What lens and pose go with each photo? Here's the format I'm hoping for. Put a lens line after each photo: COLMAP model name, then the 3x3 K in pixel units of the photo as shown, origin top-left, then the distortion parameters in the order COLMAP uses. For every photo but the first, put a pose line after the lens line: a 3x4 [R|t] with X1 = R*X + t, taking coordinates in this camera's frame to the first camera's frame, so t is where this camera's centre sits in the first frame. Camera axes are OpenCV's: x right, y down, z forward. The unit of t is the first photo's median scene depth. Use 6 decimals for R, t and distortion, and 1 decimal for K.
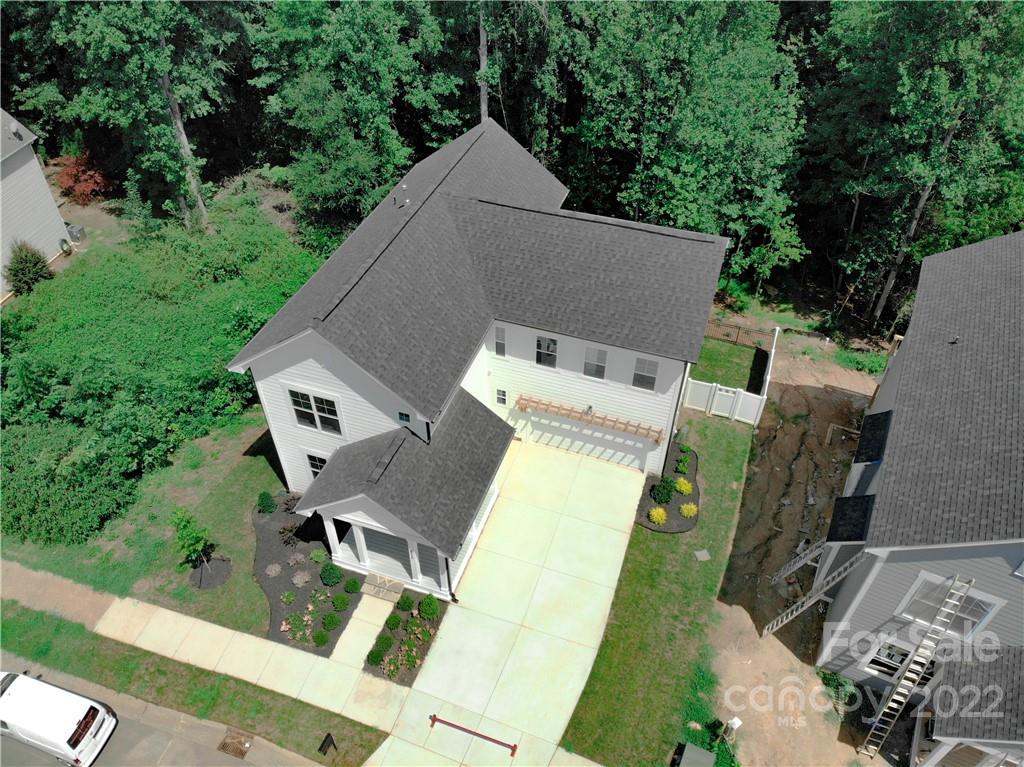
lens RADIAL K [[753.0, 0, 512.6], [0, 753.0, 399.8], [0, 0, 1]] dist [0.074625, -0.204523]
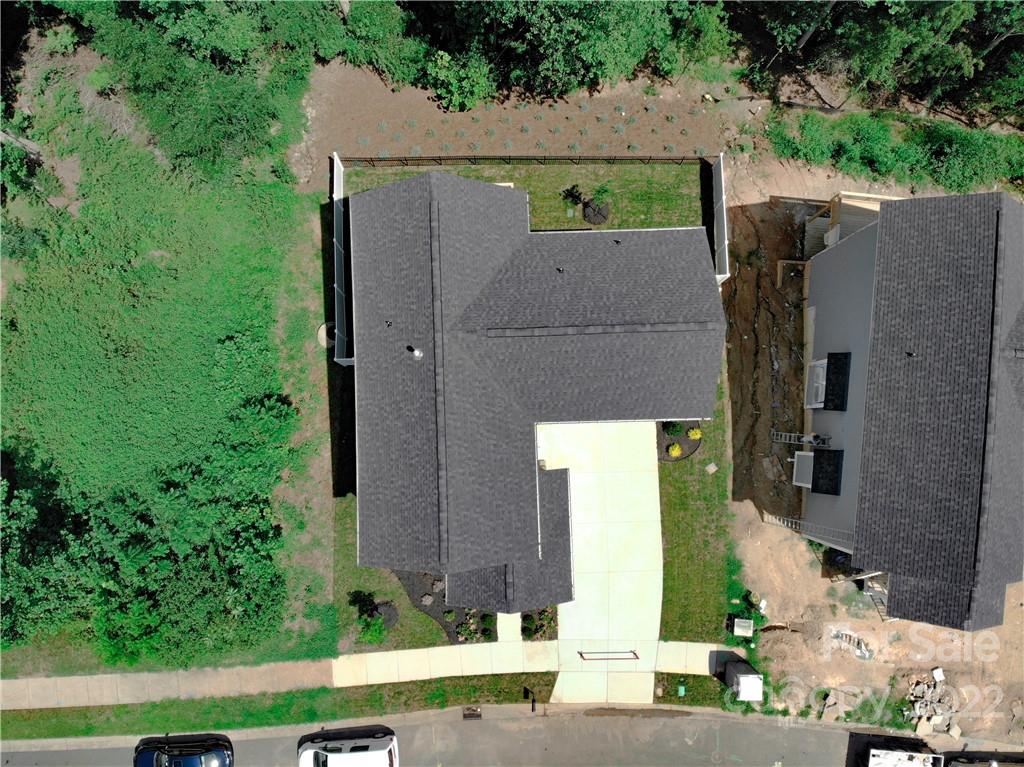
lens RADIAL K [[753.0, 0, 512.6], [0, 753.0, 399.8], [0, 0, 1]] dist [0.074625, -0.204523]
pose [[0.932293, -0.361226, 0.018576, -0.068492], [0.248925, 0.678021, 0.691610, -0.987544], [-0.262422, -0.640159, 0.722033, 0.214539]]
